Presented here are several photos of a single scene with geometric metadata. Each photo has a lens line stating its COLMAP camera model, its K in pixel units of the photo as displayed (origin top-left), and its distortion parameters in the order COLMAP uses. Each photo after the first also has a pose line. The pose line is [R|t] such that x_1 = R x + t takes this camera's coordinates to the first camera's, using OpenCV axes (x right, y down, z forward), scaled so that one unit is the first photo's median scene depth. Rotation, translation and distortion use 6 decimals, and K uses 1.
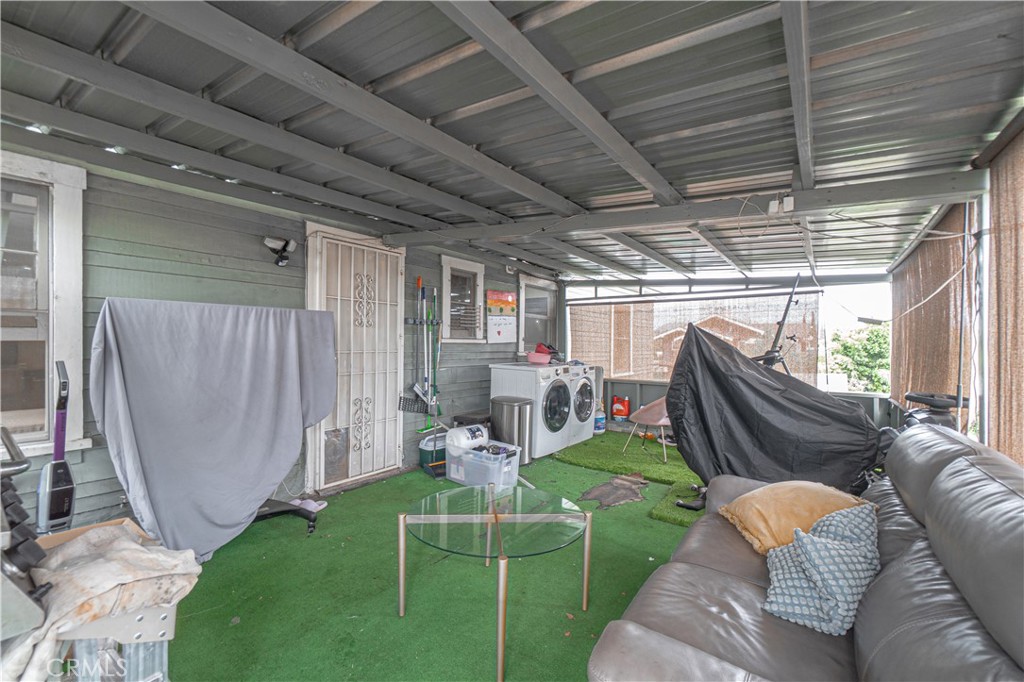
lens RADIAL K [[449.2, 0, 498.2], [0, 449.2, 331.5], [0, 0, 1]] dist [-0.002647, -0.000503]
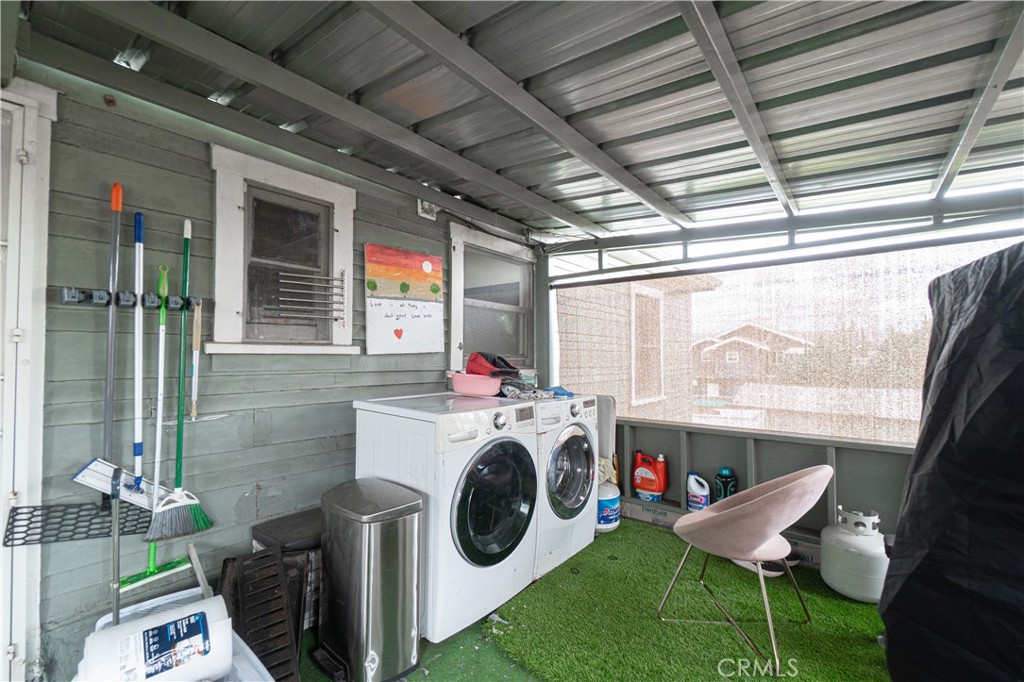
lens RADIAL K [[449.2, 0, 498.2], [0, 449.2, 331.5], [0, 0, 1]] dist [-0.002647, -0.000503]
pose [[0.998678, -0.009895, -0.050441, 0.132848], [0.008524, 0.999590, -0.027324, 0.015188], [0.050691, 0.026858, 0.998353, 0.495089]]
